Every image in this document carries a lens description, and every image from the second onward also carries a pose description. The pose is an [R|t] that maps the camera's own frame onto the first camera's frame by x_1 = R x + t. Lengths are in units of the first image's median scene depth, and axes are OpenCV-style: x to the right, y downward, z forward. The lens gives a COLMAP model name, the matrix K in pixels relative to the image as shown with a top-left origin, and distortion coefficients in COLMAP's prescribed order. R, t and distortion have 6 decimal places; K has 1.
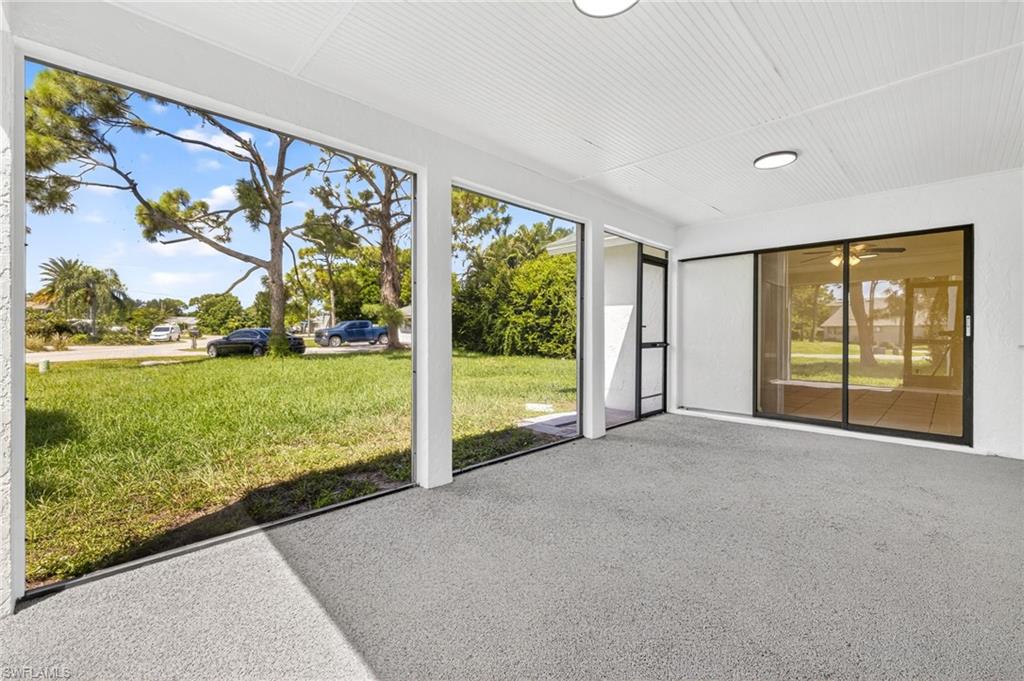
lens RADIAL K [[445.9, 0, 514.6], [0, 445.9, 332.9], [0, 0, 1]] dist [0.000076, -0.000396]
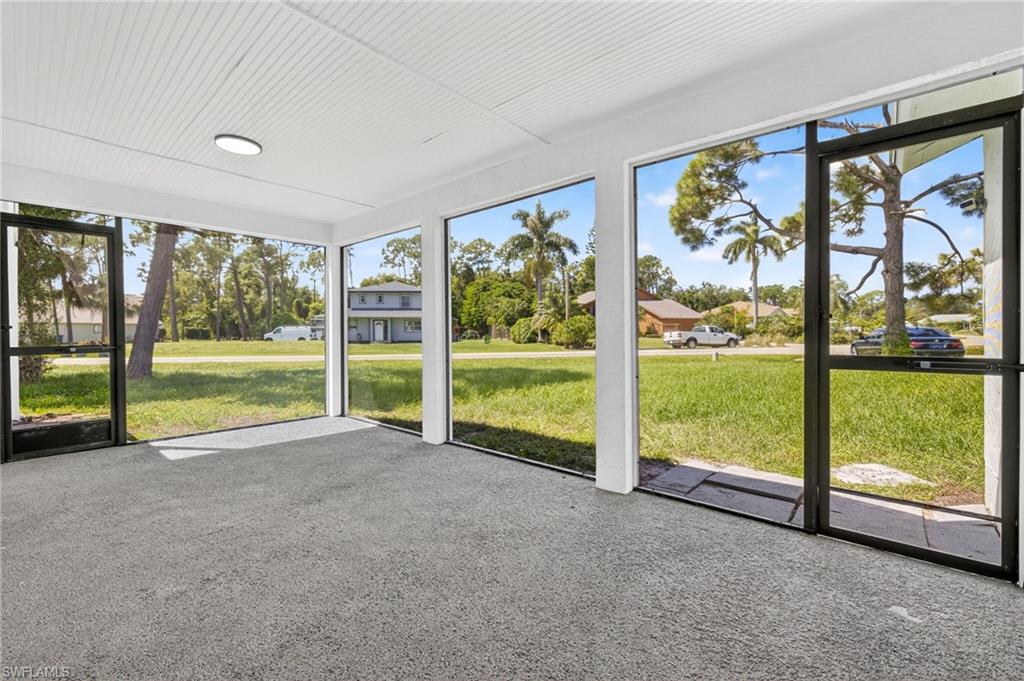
lens RADIAL K [[432.2, 0, 510.4], [0, 432.2, 335.6], [0, 0, 1]] dist [0.018496, -0.000346]
pose [[0.087531, 0.002626, -0.996158, 0.260976], [0.004557, 0.999985, 0.003037, 0.002707], [0.996151, -0.004806, 0.087518, 0.250203]]
